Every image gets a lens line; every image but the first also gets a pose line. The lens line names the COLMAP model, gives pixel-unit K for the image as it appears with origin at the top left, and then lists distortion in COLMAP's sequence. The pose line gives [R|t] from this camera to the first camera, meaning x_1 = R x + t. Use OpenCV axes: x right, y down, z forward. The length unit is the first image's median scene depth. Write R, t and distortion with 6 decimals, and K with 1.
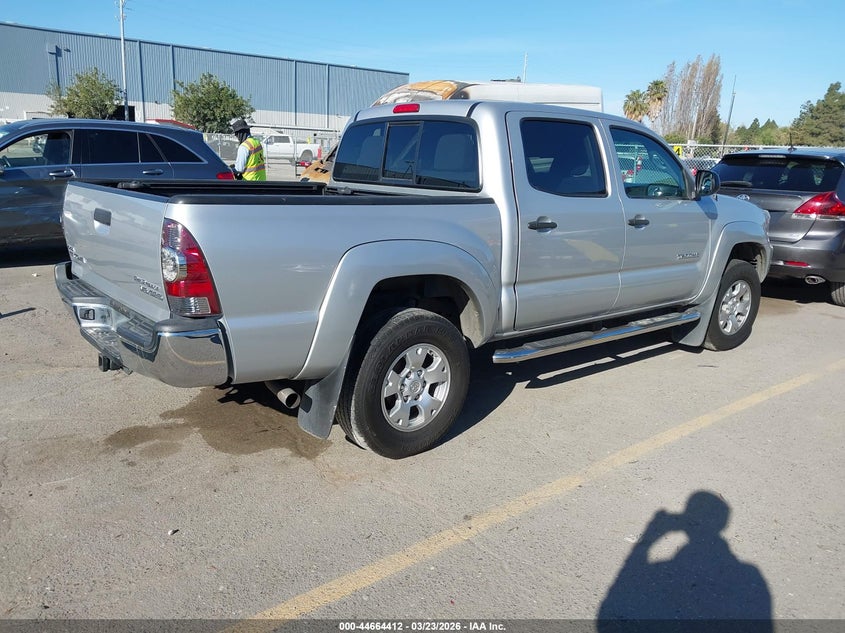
lens RADIAL K [[664.5, 0, 422.5], [0, 664.5, 316.5], [0, 0, 1]] dist [-0.009160, -0.000466]
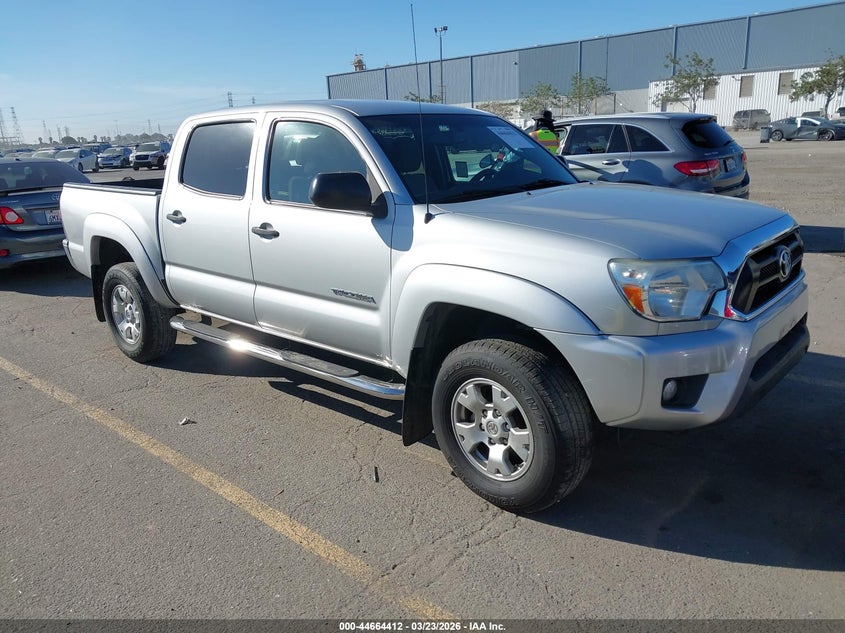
lens RADIAL K [[664.5, 0, 422.5], [0, 664.5, 316.5], [0, 0, 1]] dist [-0.009160, -0.000466]
pose [[0.190664, 0.222363, -0.956139, 1.128393], [-0.198686, 0.962589, 0.184243, -0.218673], [0.961338, 0.154843, 0.227711, 0.961450]]
